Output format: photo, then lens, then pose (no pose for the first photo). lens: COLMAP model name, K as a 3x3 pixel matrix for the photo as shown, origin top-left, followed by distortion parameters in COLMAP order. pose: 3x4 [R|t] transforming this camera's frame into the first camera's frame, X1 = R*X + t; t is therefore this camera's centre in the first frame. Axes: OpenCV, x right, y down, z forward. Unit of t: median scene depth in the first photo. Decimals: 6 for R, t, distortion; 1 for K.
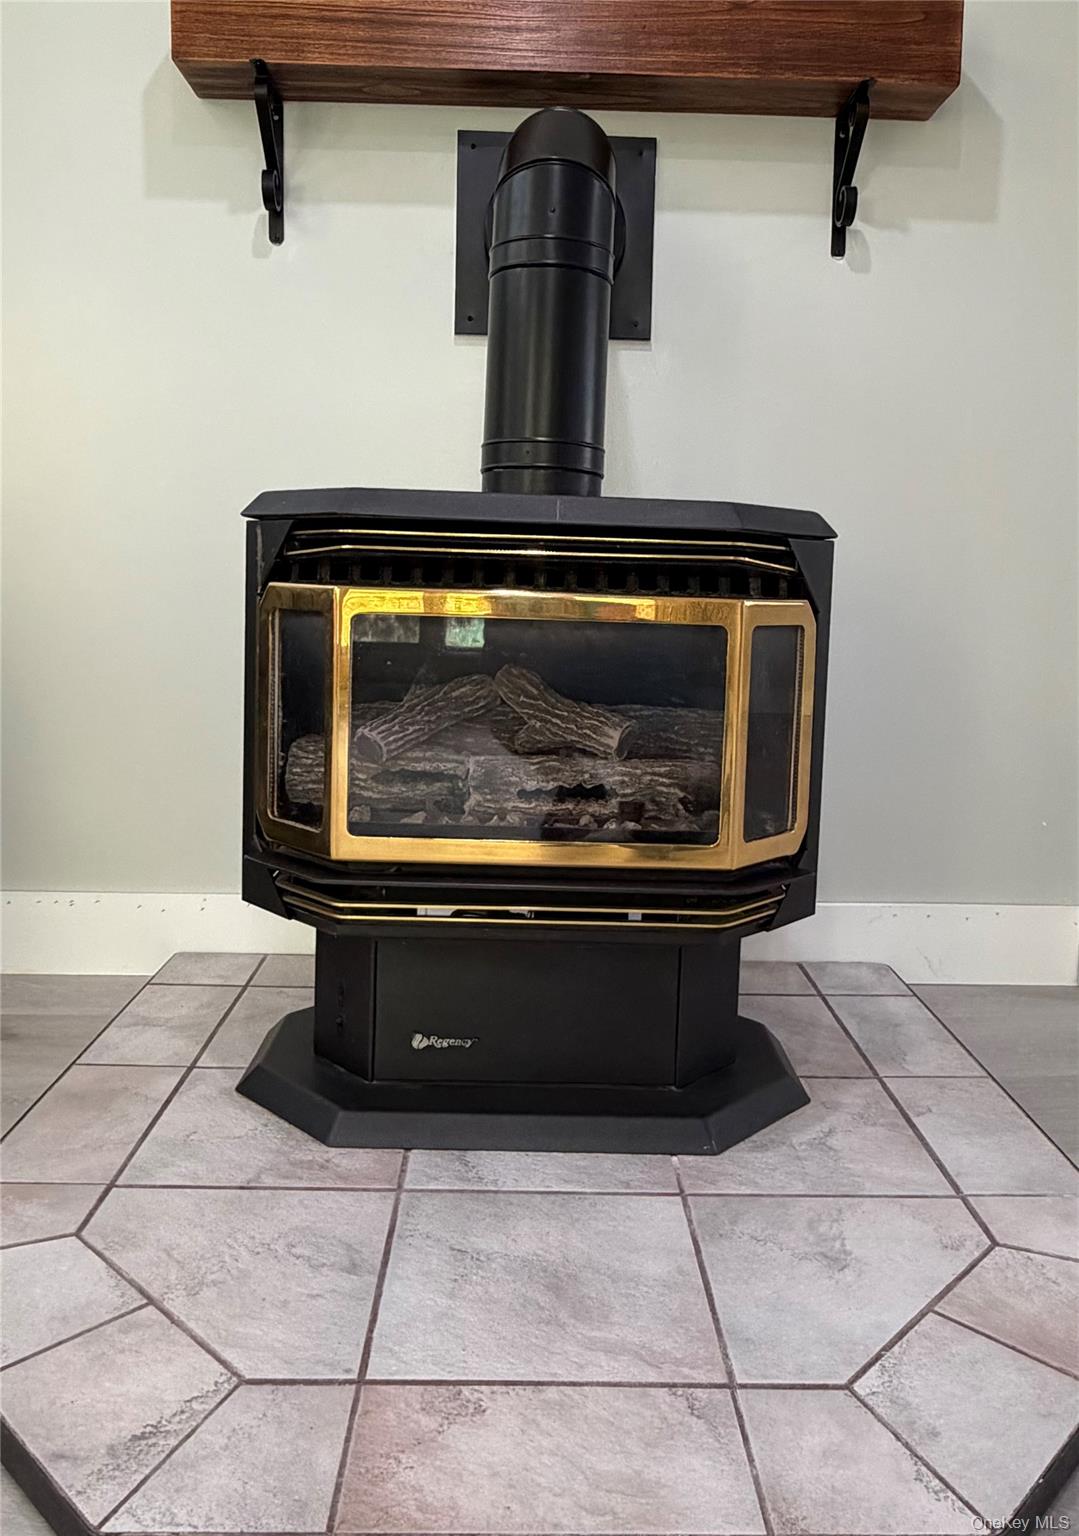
lens RADIAL K [[1095.1, 0, 539.4], [0, 1095.1, 762.7], [0, 0, 1]] dist [-0.049099, -0.002457]
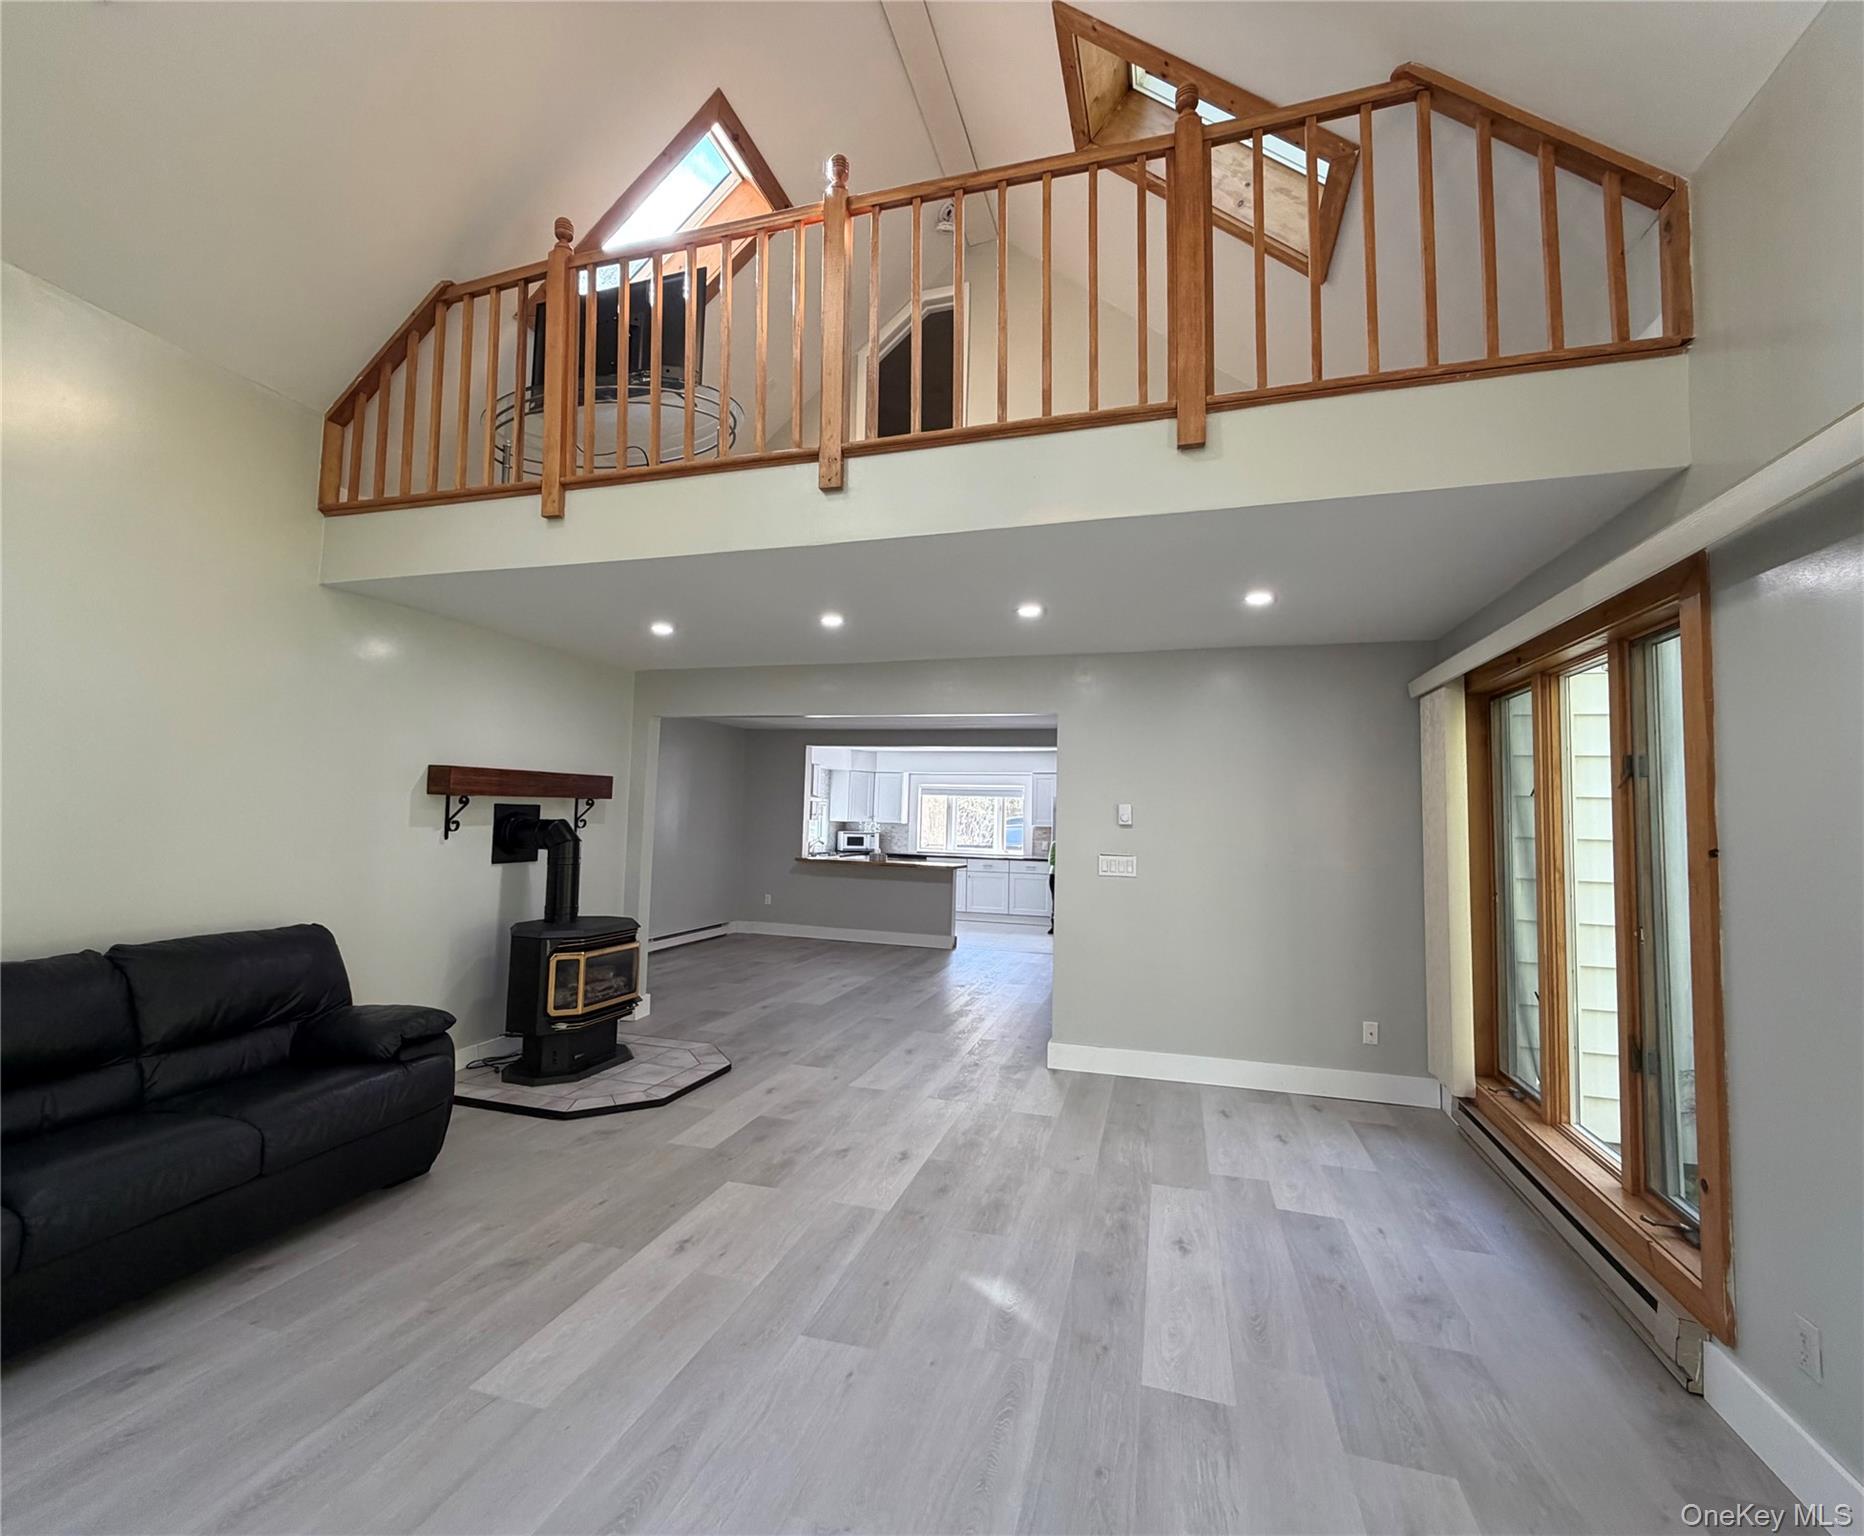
lens RADIAL K [[820.1, 0, 928.7], [0, 820.1, 758.6], [0, 0, 1]] dist [-0.000395, 0.000021]
pose [[0.319782, 0.045488, 0.946398, -2.808370], [0.114245, 0.989708, -0.086173, -0.473625], [-0.940578, 0.135678, 0.311294, -1.483577]]
